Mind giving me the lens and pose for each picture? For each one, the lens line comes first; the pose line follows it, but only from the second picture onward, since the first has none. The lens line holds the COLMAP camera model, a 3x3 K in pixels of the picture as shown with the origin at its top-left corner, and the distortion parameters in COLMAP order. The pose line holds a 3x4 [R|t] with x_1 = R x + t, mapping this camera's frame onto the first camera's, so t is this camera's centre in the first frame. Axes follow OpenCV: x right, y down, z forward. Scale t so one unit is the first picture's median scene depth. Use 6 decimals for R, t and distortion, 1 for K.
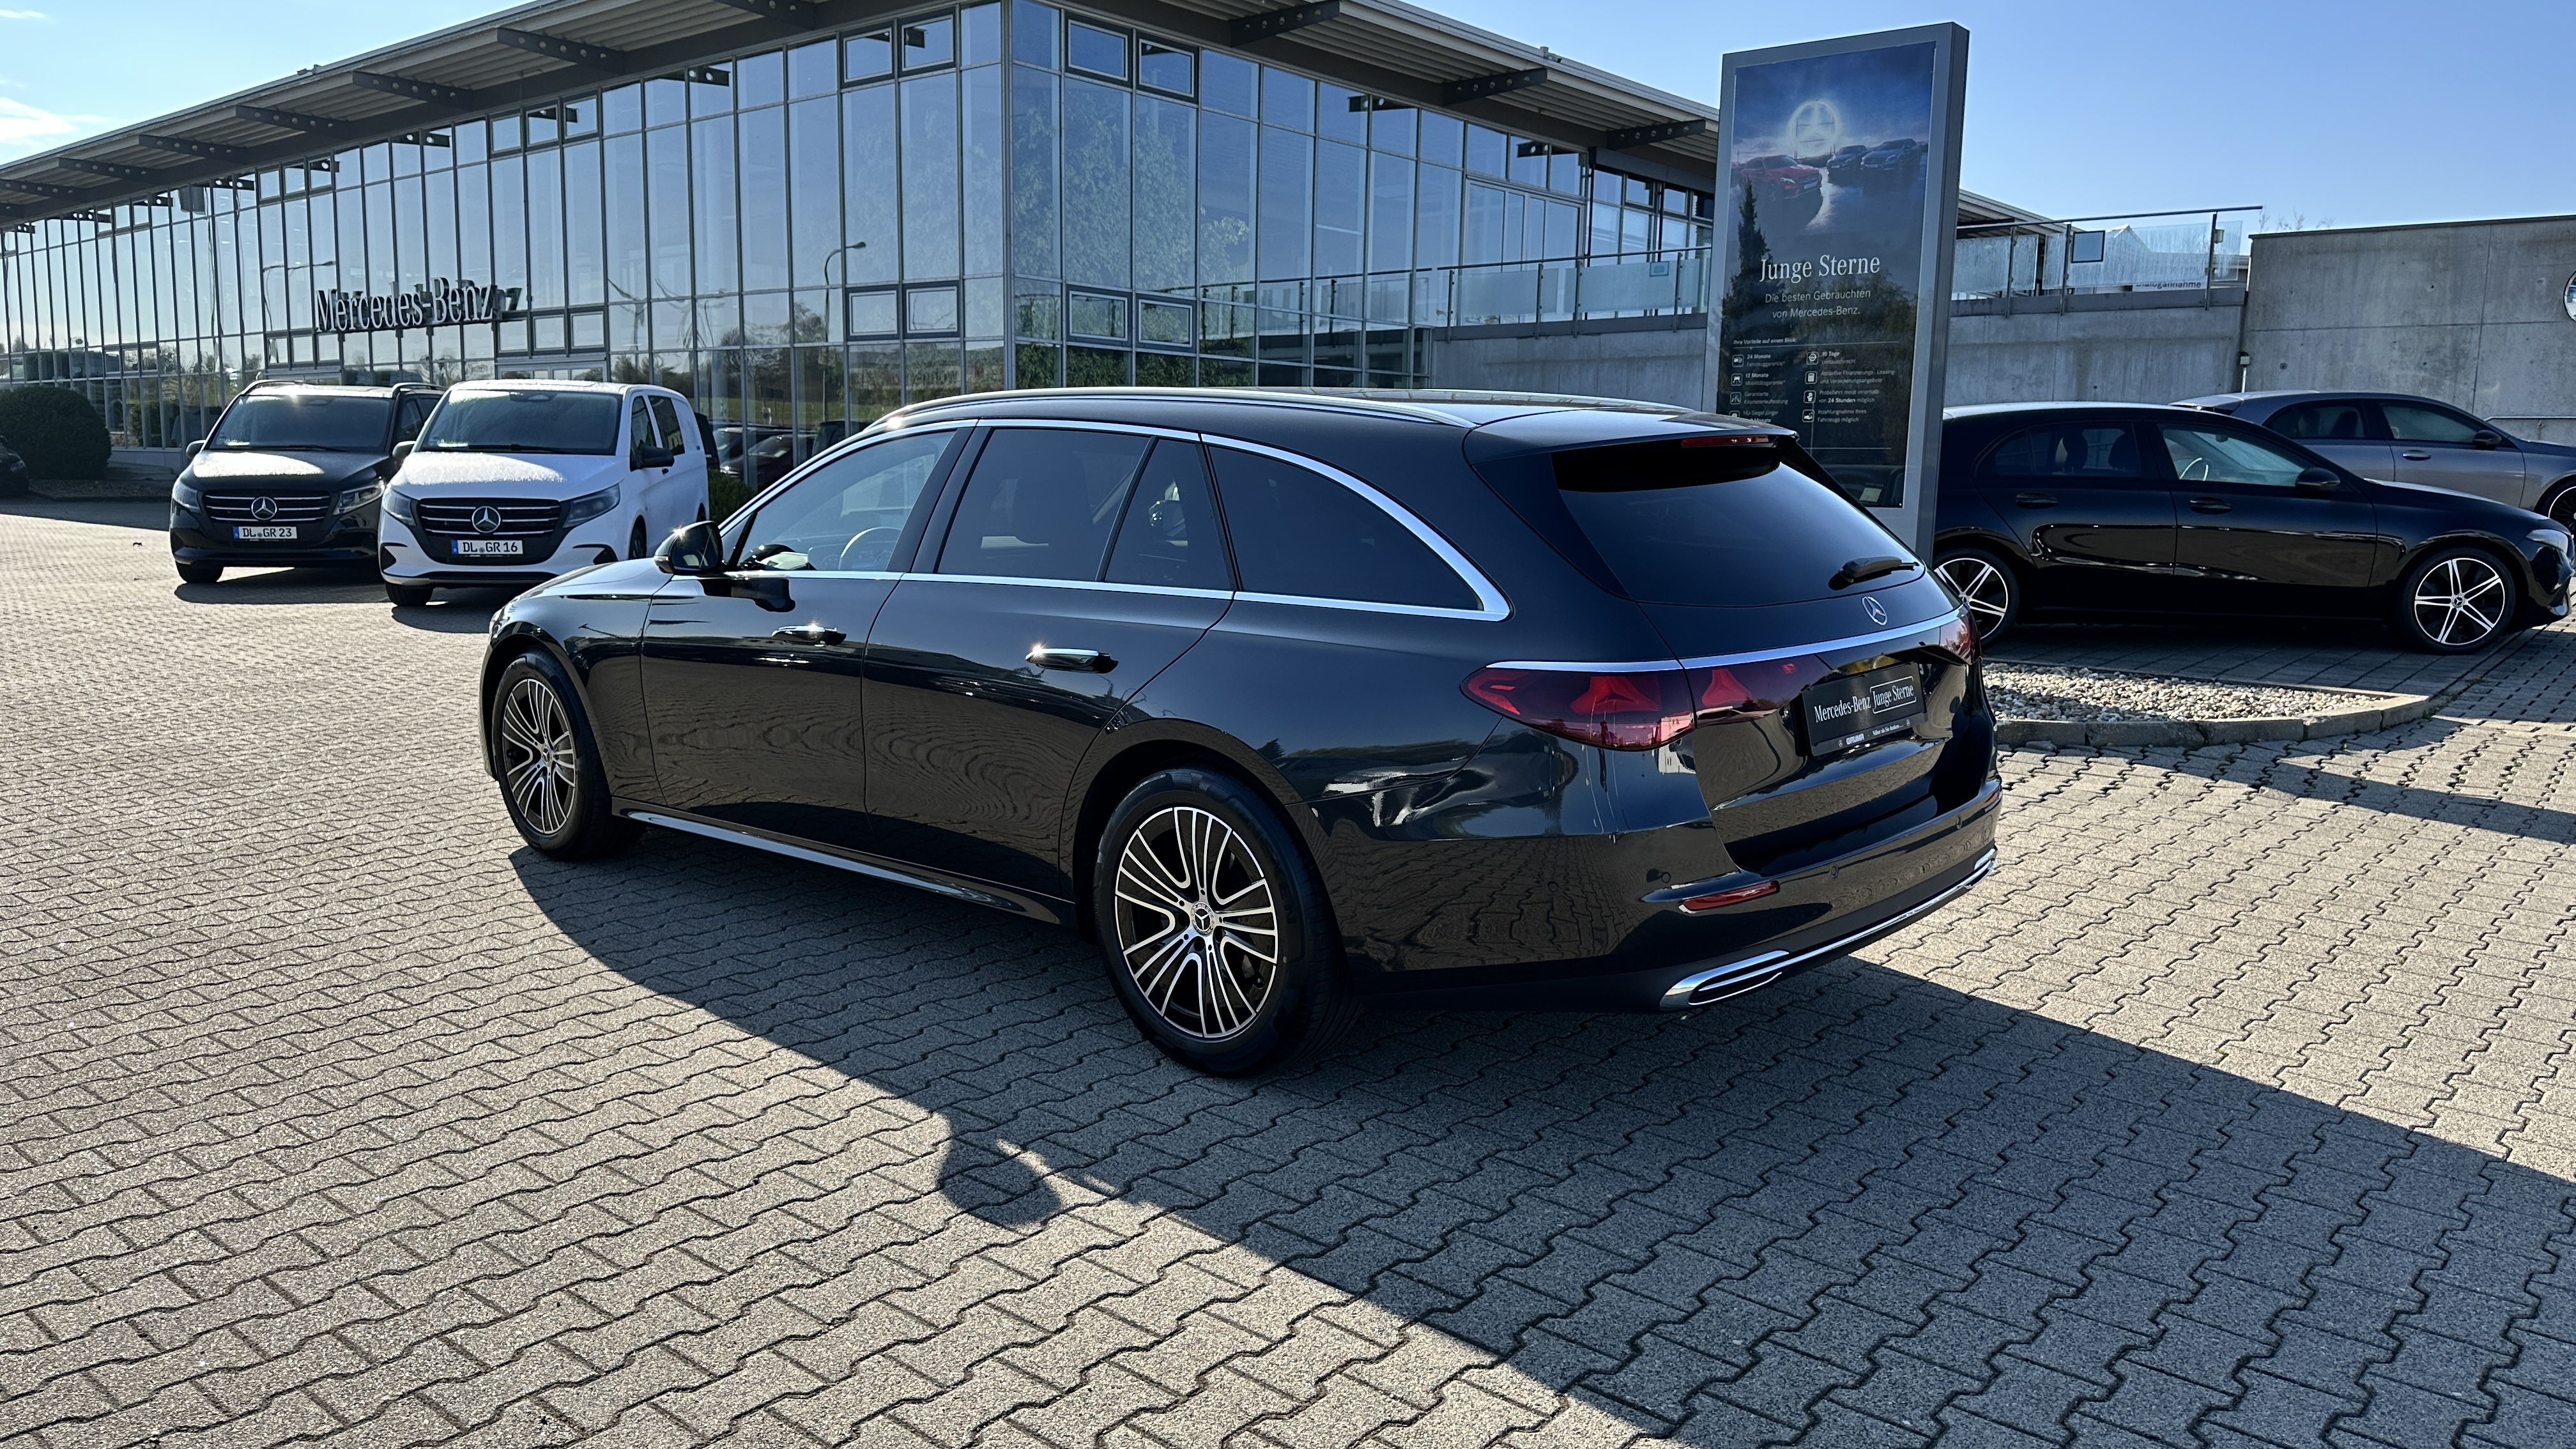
lens RADIAL K [[1790.1, 0, 1288.0], [0, 1790.1, 724.5], [0, 0, 1]] dist [0.114797, -0.166045]
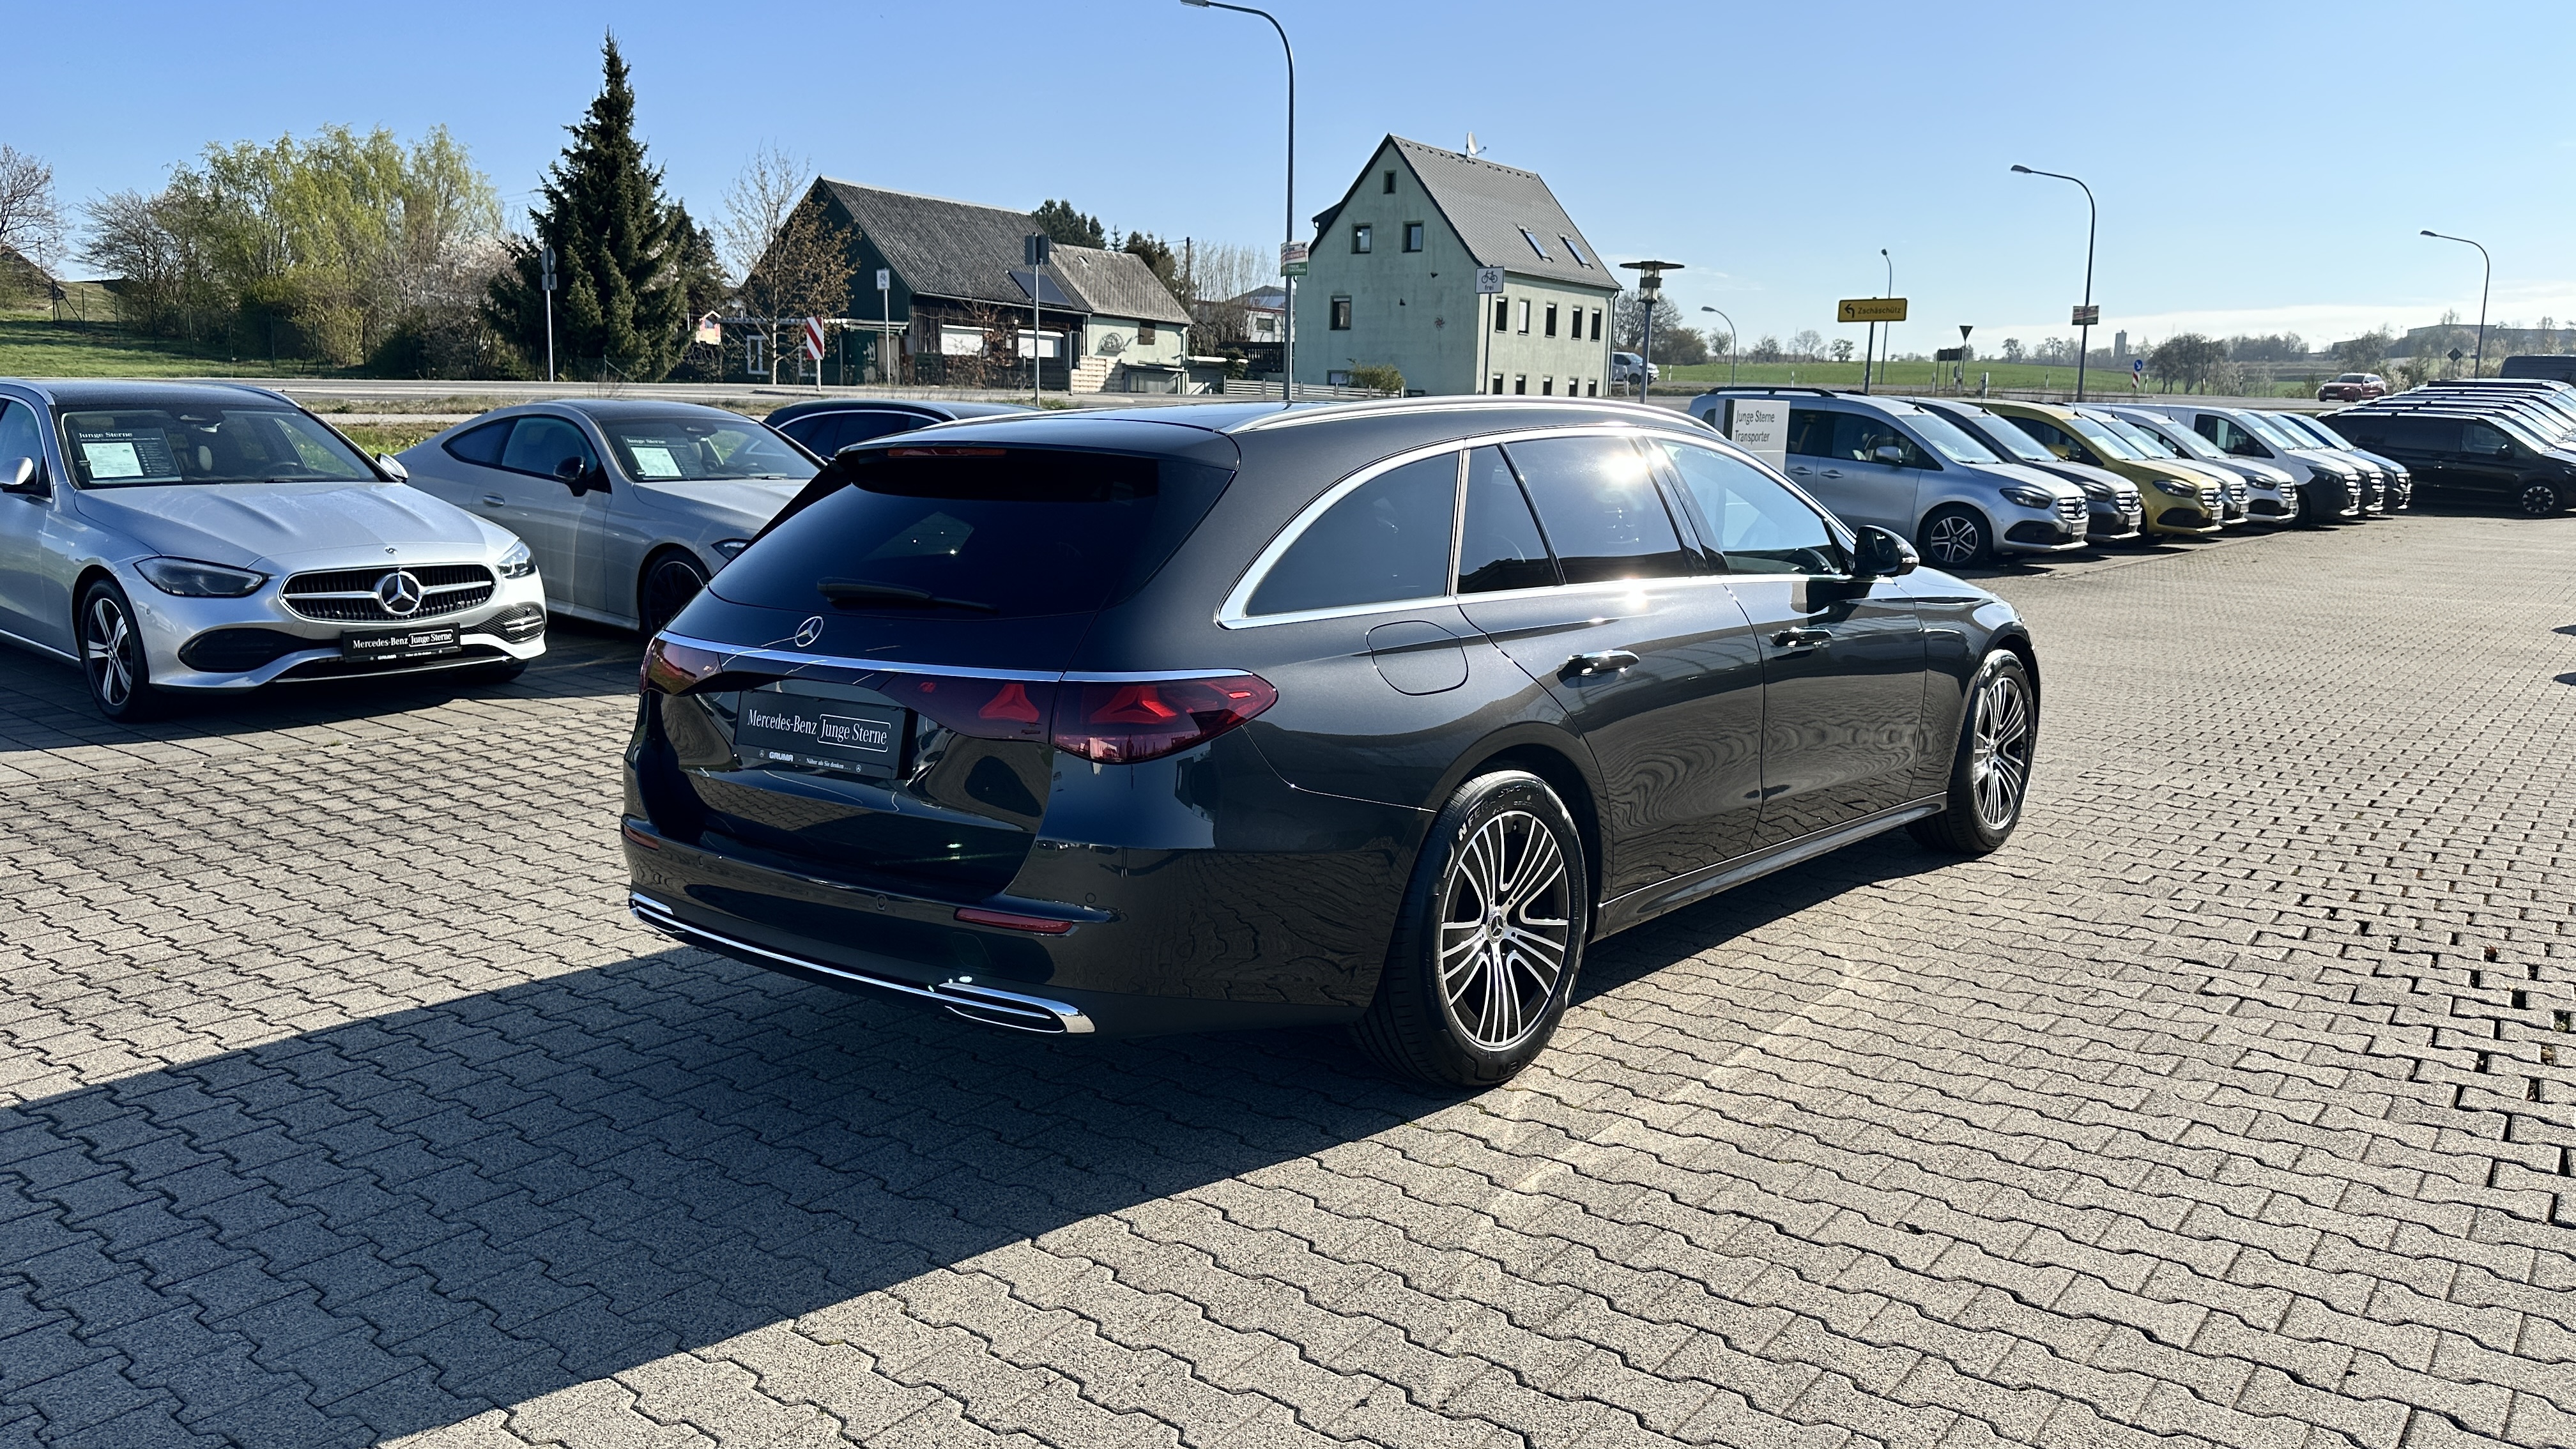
lens RADIAL K [[1790.1, 0, 1288.0], [0, 1790.1, 724.5], [0, 0, 1]] dist [0.114797, -0.166045]
pose [[0.042704, 0.152041, -0.987451, 0.533965], [-0.160308, 0.976590, 0.143436, -0.080615], [0.986143, 0.152171, 0.066078, 0.498426]]
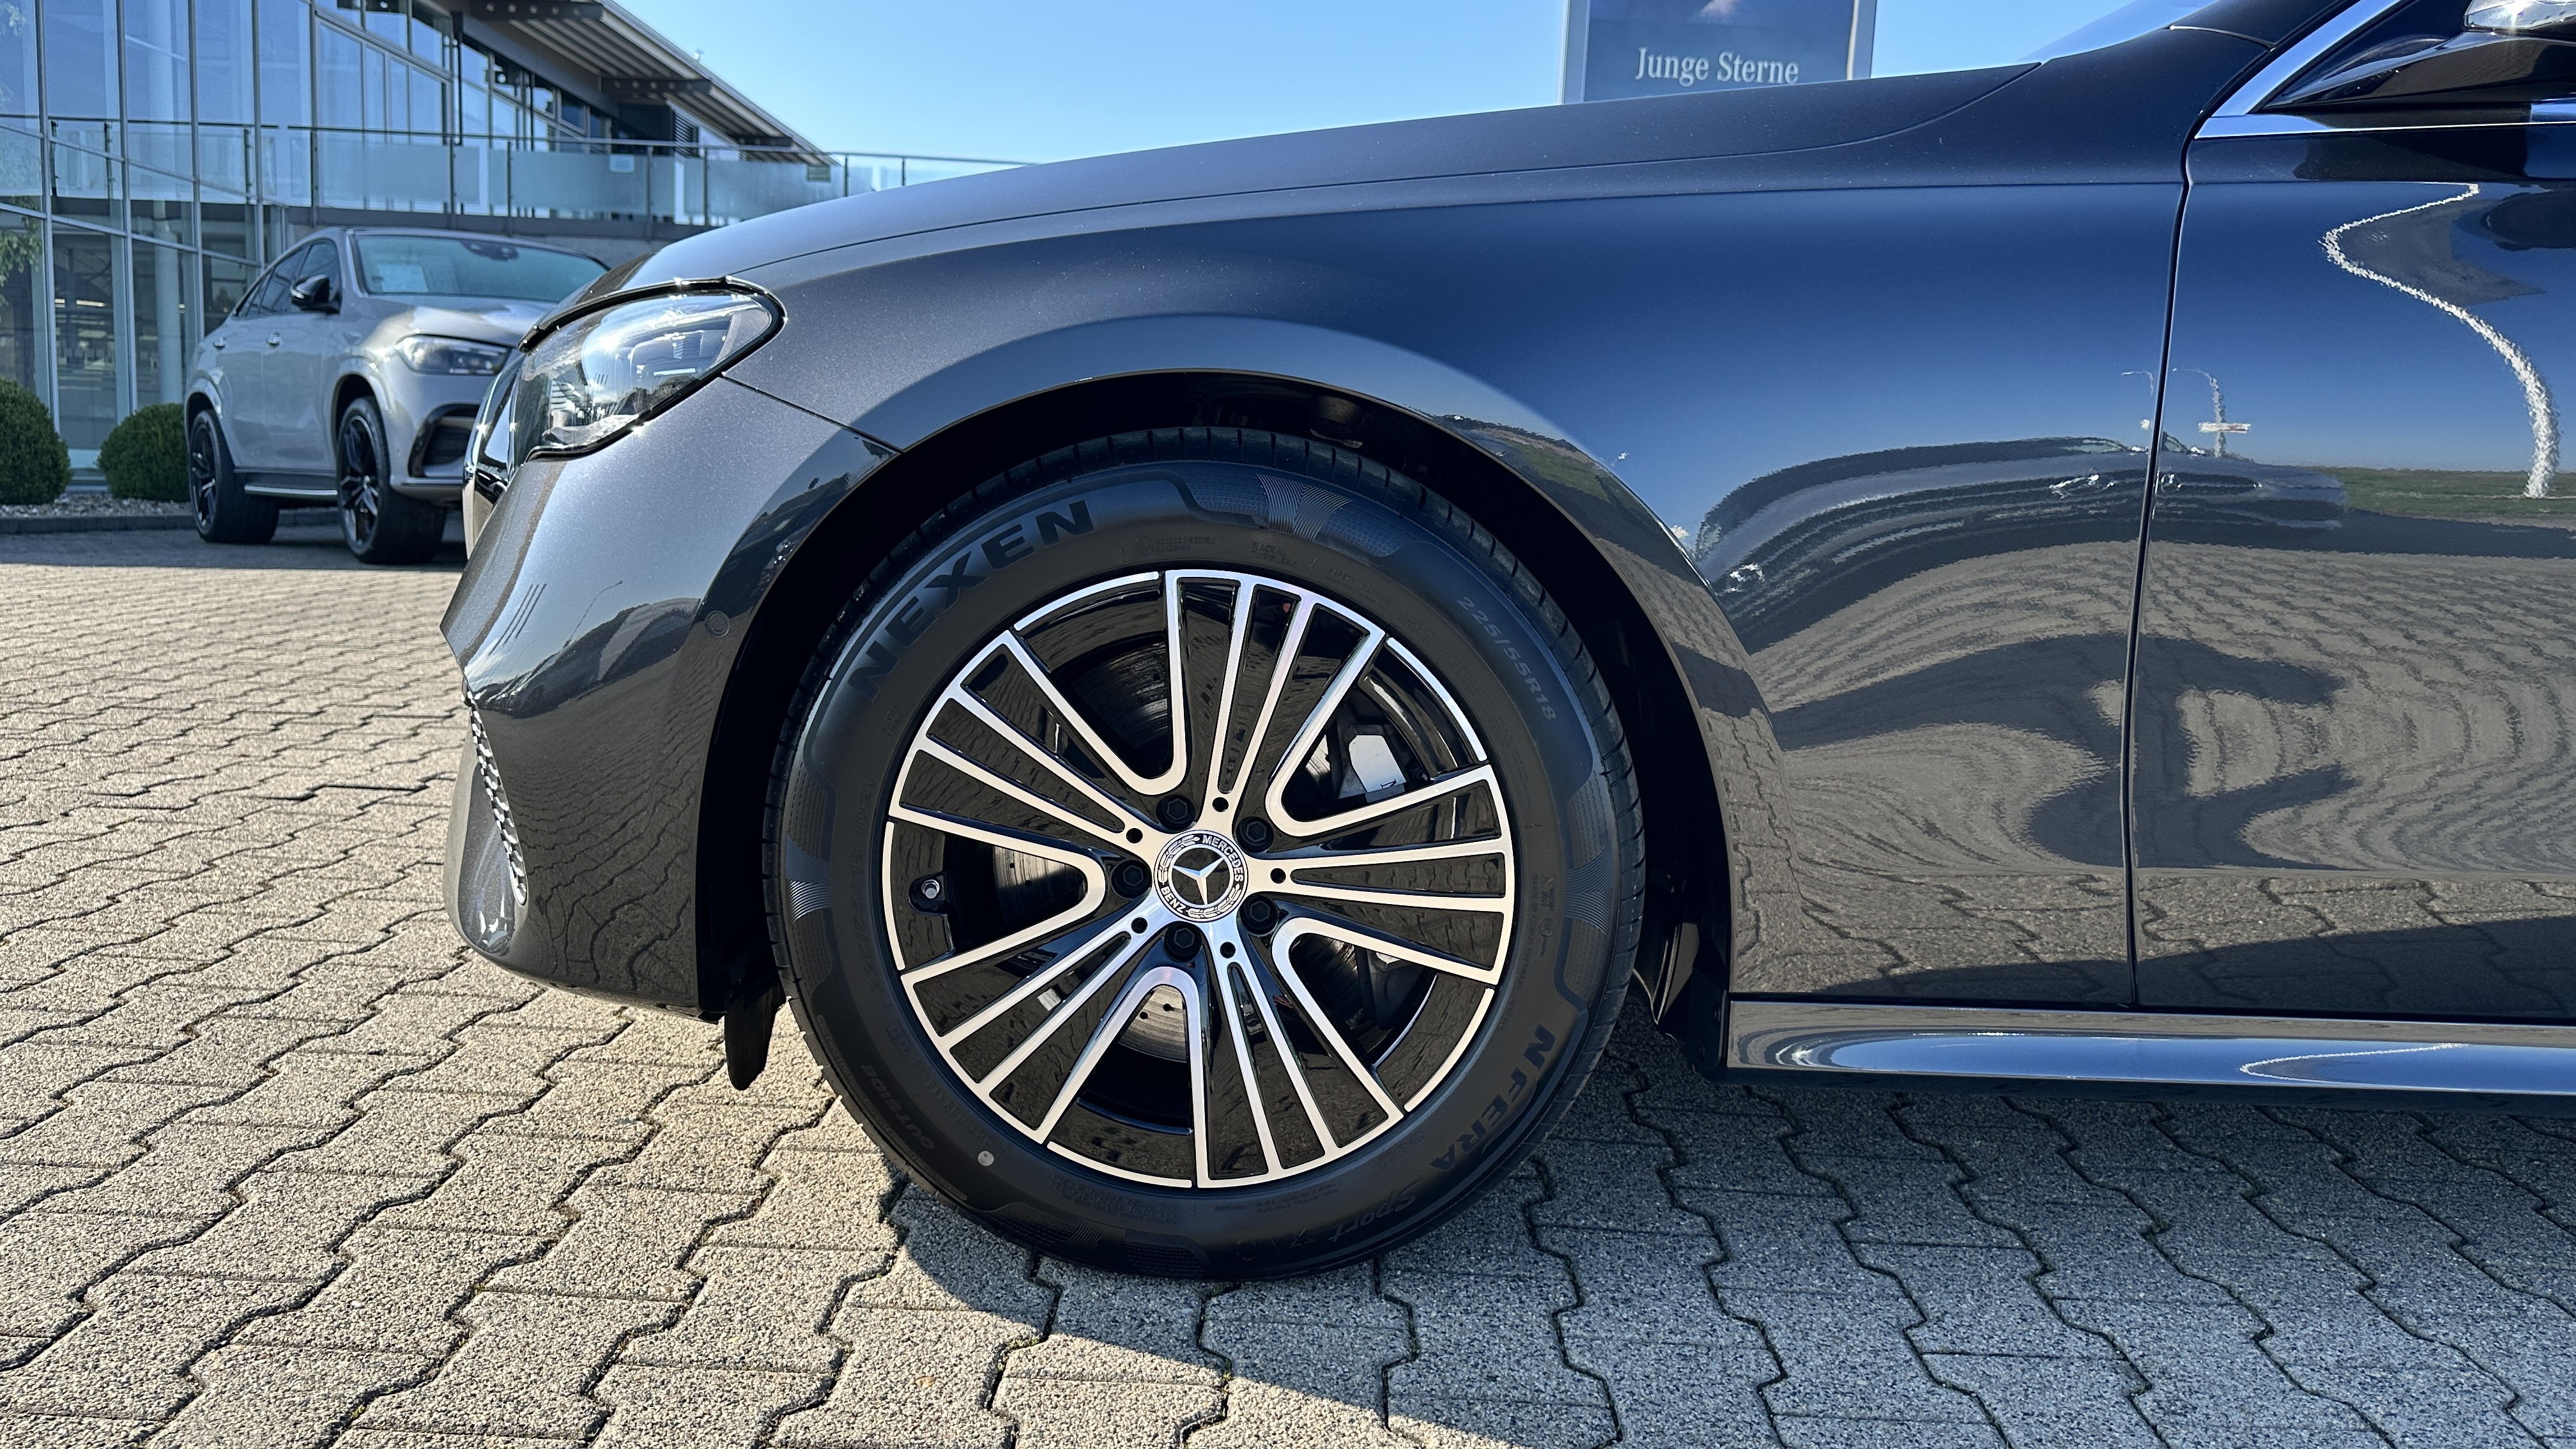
lens RADIAL K [[1790.1, 0, 1288.0], [0, 1790.1, 724.5], [0, 0, 1]] dist [0.114797, -0.166045]
pose [[0.760663, -0.064669, 0.645918, -0.363933], [0.061473, 0.997730, 0.027499, -0.004793], [-0.646230, 0.018790, 0.762912, 0.545876]]
